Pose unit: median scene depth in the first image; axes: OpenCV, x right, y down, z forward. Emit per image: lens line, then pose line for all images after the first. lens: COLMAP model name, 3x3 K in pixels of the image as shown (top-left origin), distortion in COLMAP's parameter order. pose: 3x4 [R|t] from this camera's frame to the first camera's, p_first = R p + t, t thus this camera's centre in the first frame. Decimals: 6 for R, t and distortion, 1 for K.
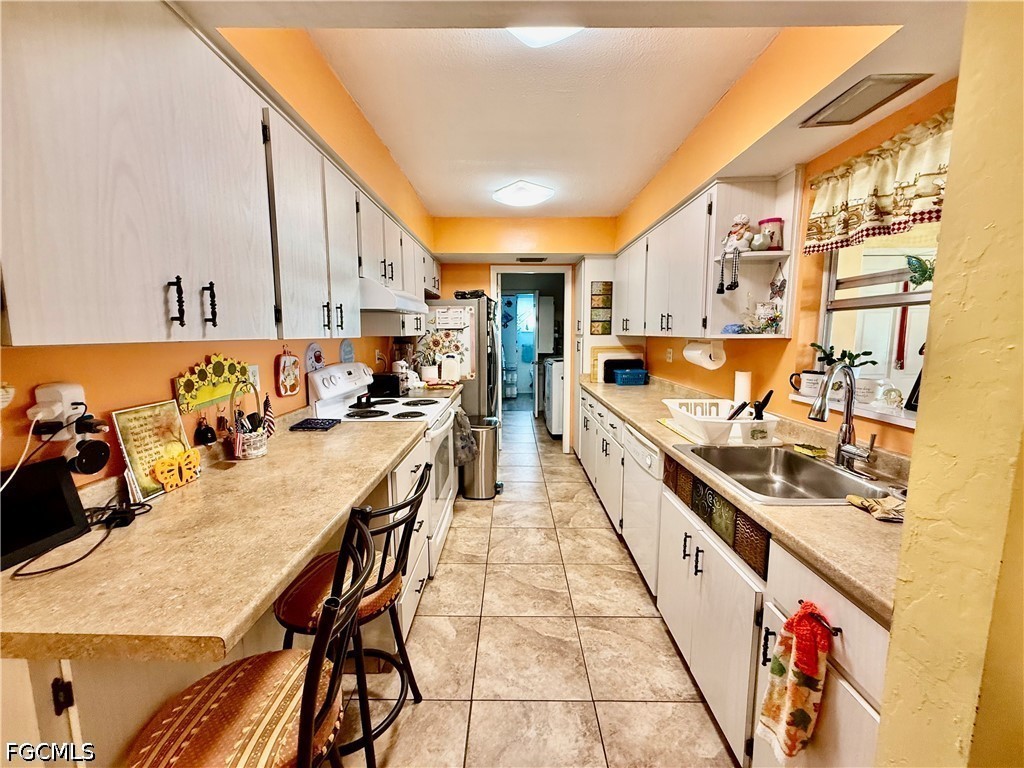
lens RADIAL K [[409.3, 0, 510.5], [0, 409.3, 385.5], [0, 0, 1]] dist [0.000134, 0.000121]
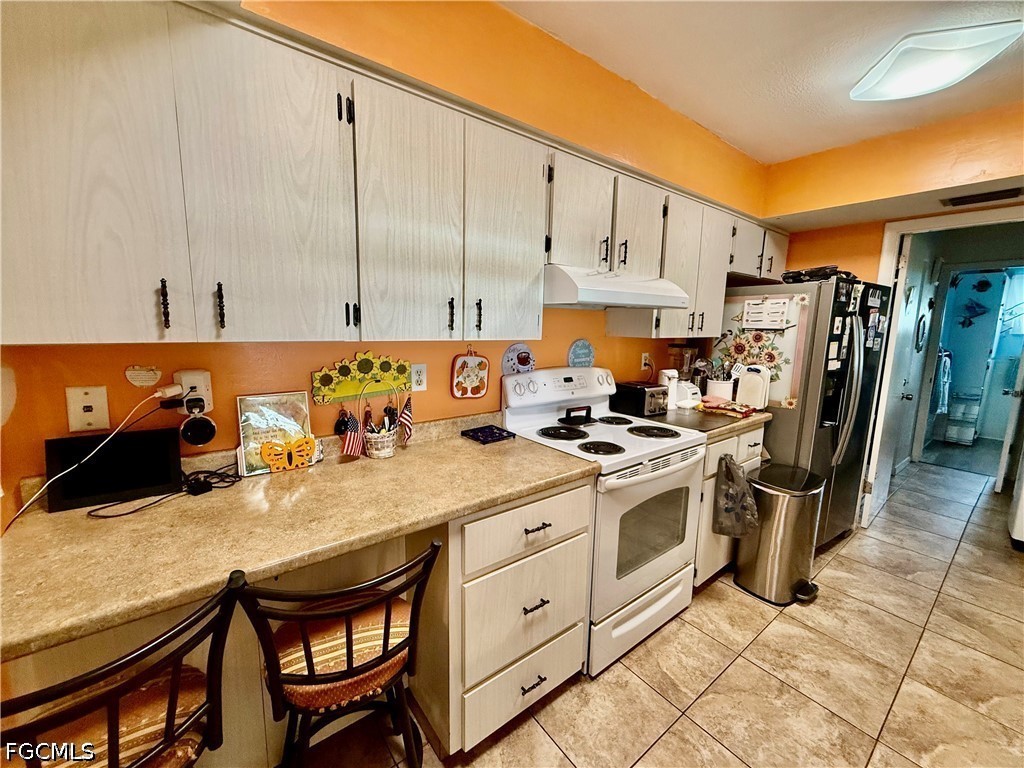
lens RADIAL K [[409.3, 0, 508.8], [0, 409.3, 384.1], [0, 0, 1]] dist [0.000134, 0.000121]
pose [[0.609915, 0.130200, -0.781698, 0.230840], [-0.120766, 0.990161, 0.070695, -0.078346], [0.783211, 0.051284, 0.619638, 0.445785]]
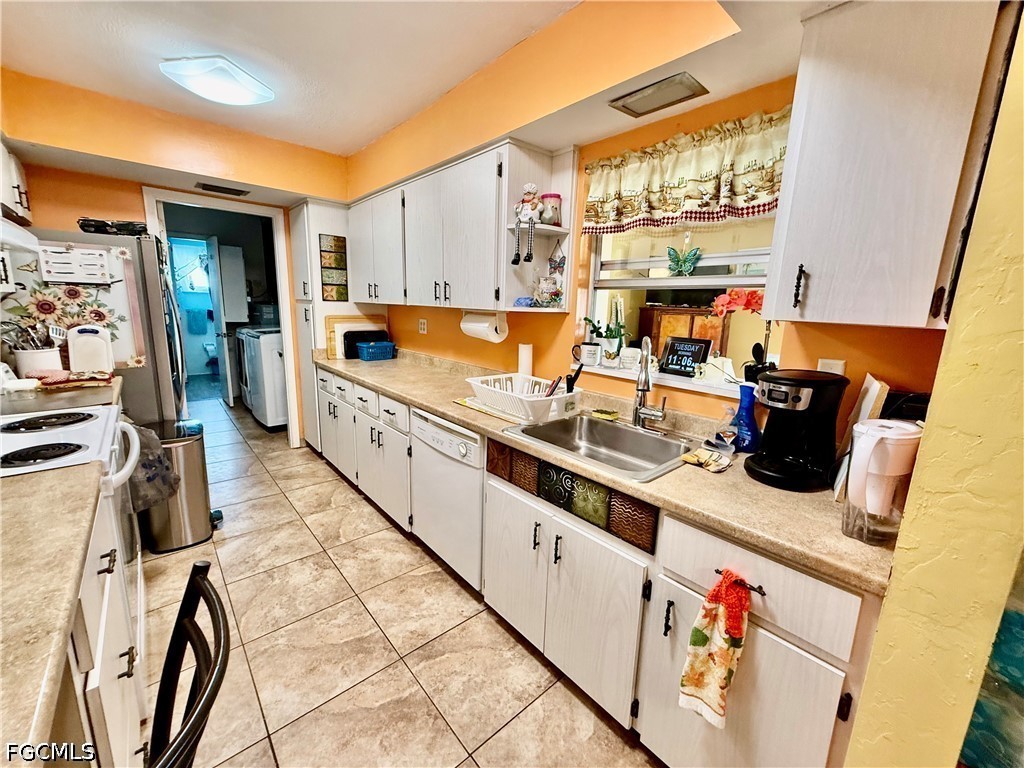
lens RADIAL K [[409.3, 0, 510.4], [0, 409.3, 384.0], [0, 0, 1]] dist [0.000134, 0.000121]
pose [[0.746111, -0.101262, 0.658077, -0.148842], [0.050472, 0.994125, 0.095748, -0.035354], [-0.663906, -0.038224, 0.746838, 0.261203]]
